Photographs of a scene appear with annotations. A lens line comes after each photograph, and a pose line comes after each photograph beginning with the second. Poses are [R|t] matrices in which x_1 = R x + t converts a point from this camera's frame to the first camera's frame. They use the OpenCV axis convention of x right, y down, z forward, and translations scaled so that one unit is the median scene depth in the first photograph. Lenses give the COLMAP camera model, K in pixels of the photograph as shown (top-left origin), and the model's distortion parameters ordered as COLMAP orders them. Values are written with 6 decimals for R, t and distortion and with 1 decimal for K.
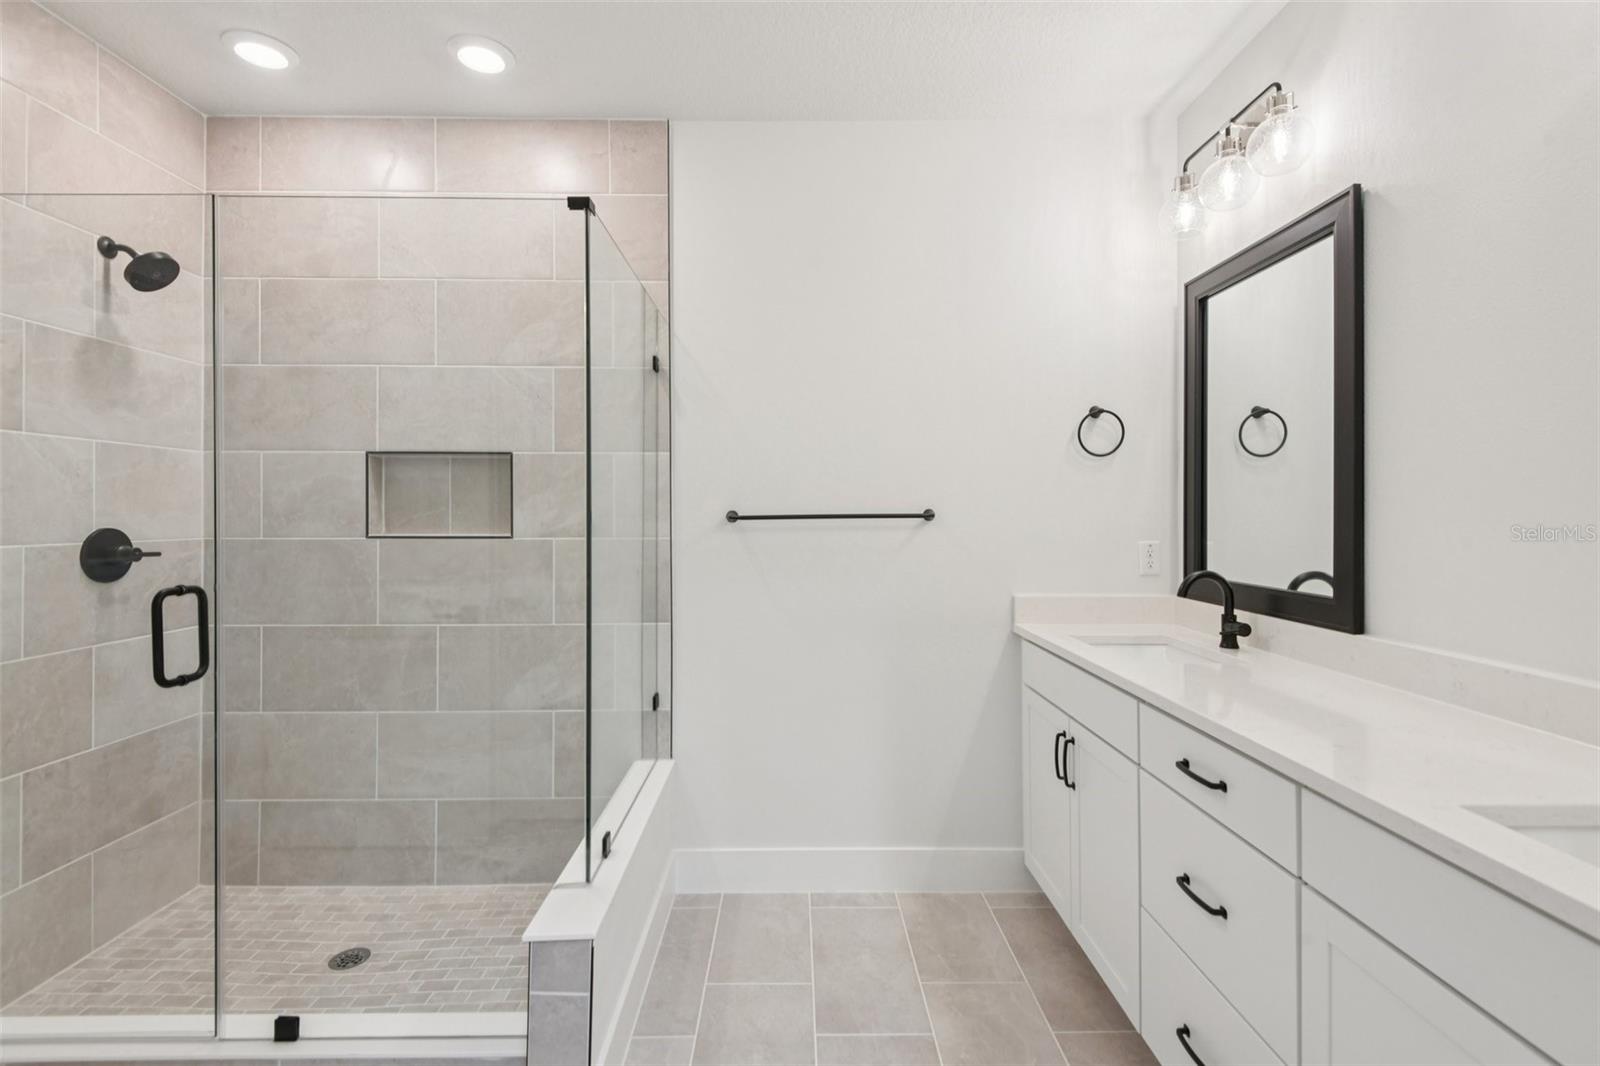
lens RADIAL K [[707.6, 0, 795.6], [0, 707.6, 516.0], [0, 0, 1]] dist [0.016278, -0.000082]
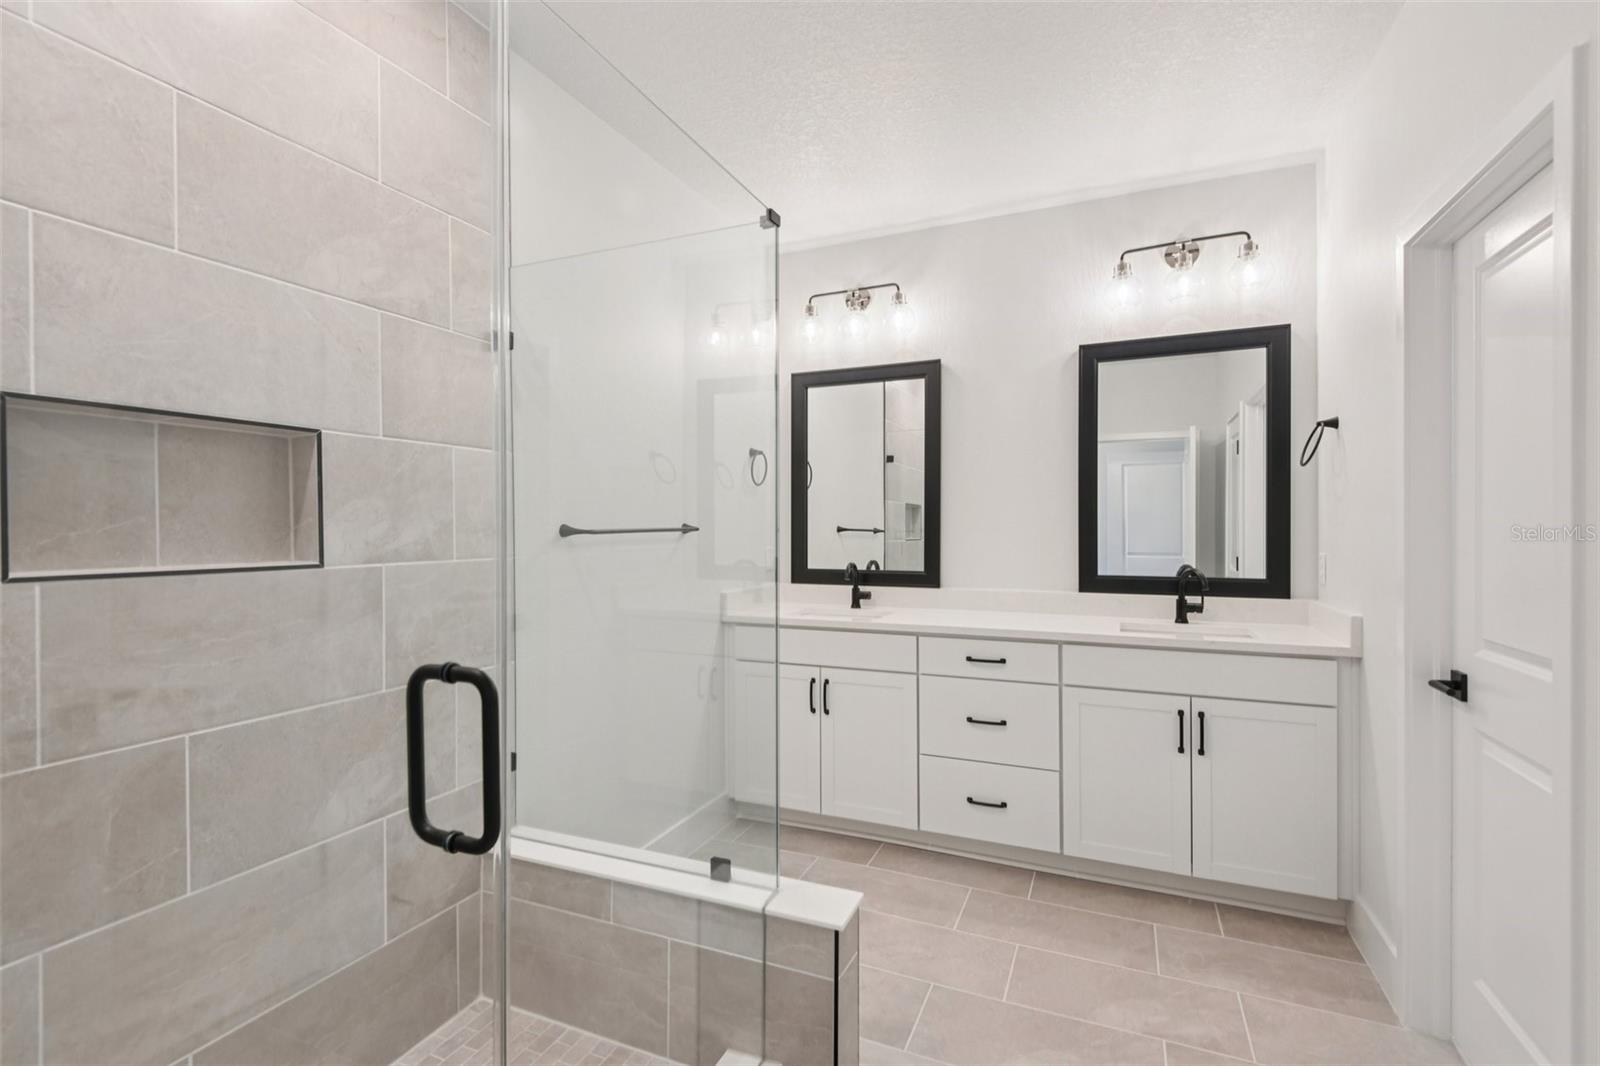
lens RADIAL K [[709.8, 0, 800.0], [0, 709.8, 533.0], [0, 0, 1]] dist [0.015553, -0.013888]
pose [[0.425739, -0.007712, 0.904813, -0.790430], [0.003032, 0.999970, 0.007096, -0.002317], [-0.904841, -0.000278, 0.425750, 0.349743]]
